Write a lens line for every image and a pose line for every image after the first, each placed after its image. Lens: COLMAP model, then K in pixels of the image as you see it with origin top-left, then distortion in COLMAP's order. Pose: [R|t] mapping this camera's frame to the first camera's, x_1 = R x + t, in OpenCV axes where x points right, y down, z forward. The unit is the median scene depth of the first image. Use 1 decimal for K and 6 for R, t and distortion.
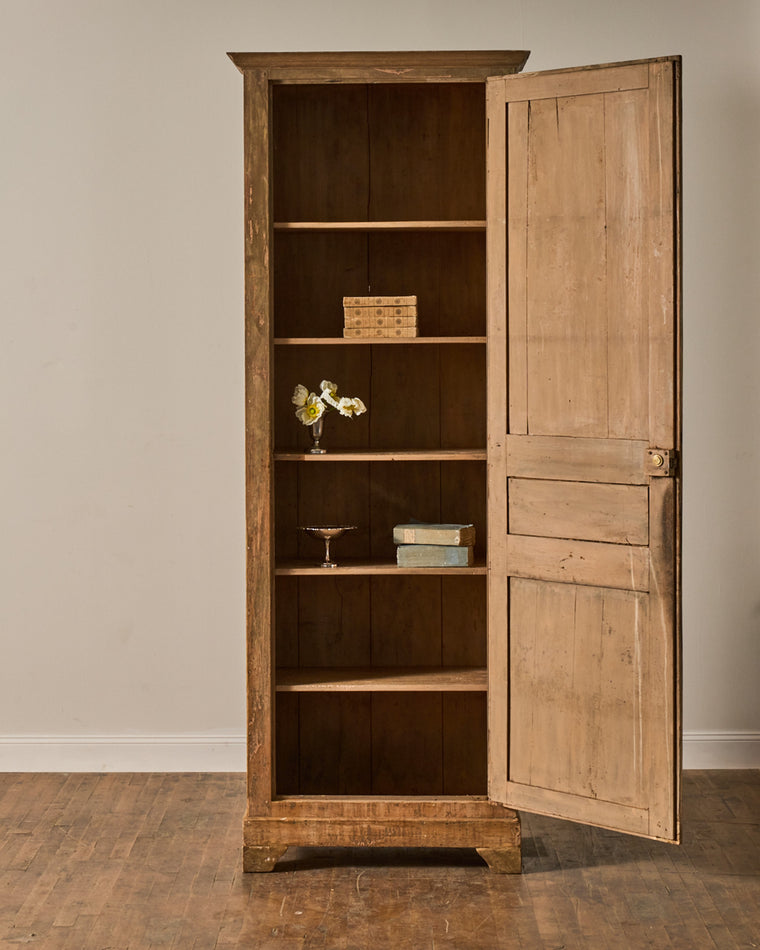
lens RADIAL K [[1808.6, 0, 459.1], [0, 1808.6, 475.4], [0, 0, 1]] dist [0.000477, 0.011504]
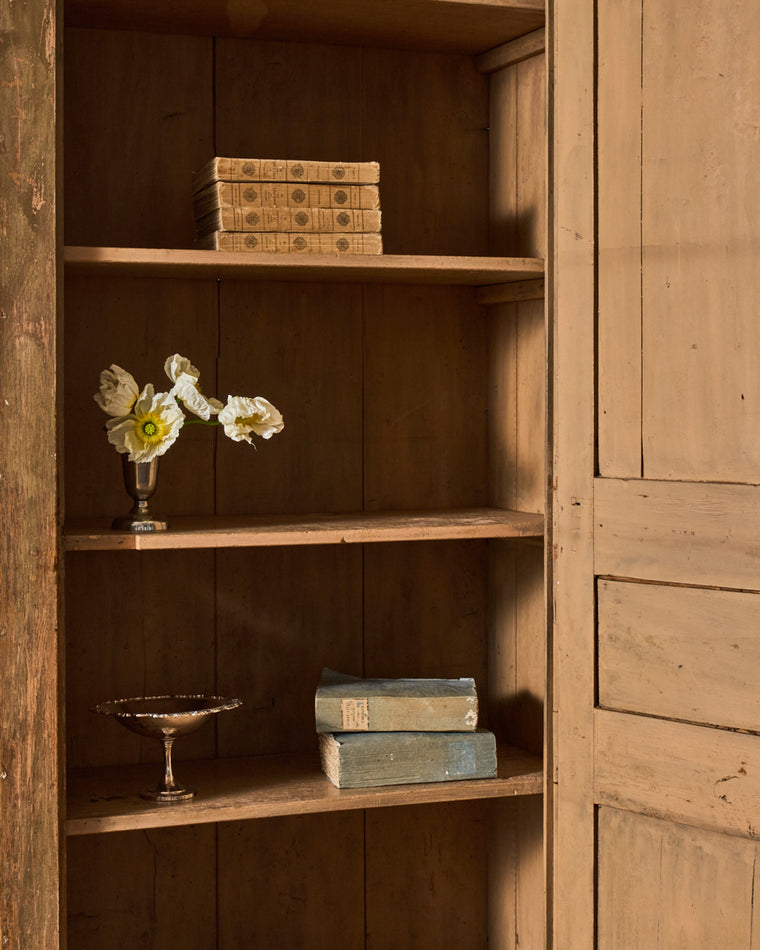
lens RADIAL K [[1810.0, 0, 379.8], [0, 1810.0, 490.4], [0, 0, 1]] dist [-0.022614, -0.102497]
pose [[0.959914, -0.010401, 0.280103, -0.145968], [0.015978, 0.999717, -0.017632, -0.013572], [-0.279841, 0.021401, 0.959808, 0.591638]]
